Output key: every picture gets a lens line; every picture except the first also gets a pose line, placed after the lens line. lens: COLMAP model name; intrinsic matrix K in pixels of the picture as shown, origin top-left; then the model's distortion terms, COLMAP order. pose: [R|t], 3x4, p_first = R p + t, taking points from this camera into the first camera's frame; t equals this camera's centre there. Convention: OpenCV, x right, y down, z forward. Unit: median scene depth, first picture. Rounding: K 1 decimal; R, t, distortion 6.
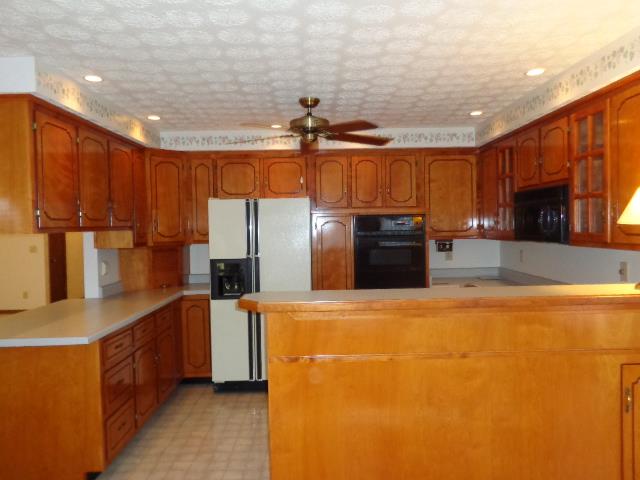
lens RADIAL K [[481.5, 0, 321.7], [0, 481.5, 238.5], [0, 0, 1]] dist [-0.006077, 0.001308]
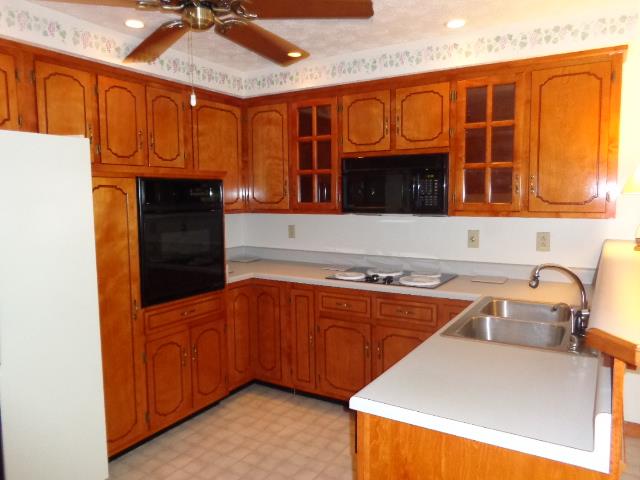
lens RADIAL K [[481.5, 0, 321.7], [0, 481.5, 238.5], [0, 0, 1]] dist [-0.006077, 0.001308]
pose [[0.525725, -0.064363, 0.848216, -0.299258], [0.021503, 0.997820, 0.062388, -0.004575], [-0.850383, -0.014560, 0.525963, 0.463125]]
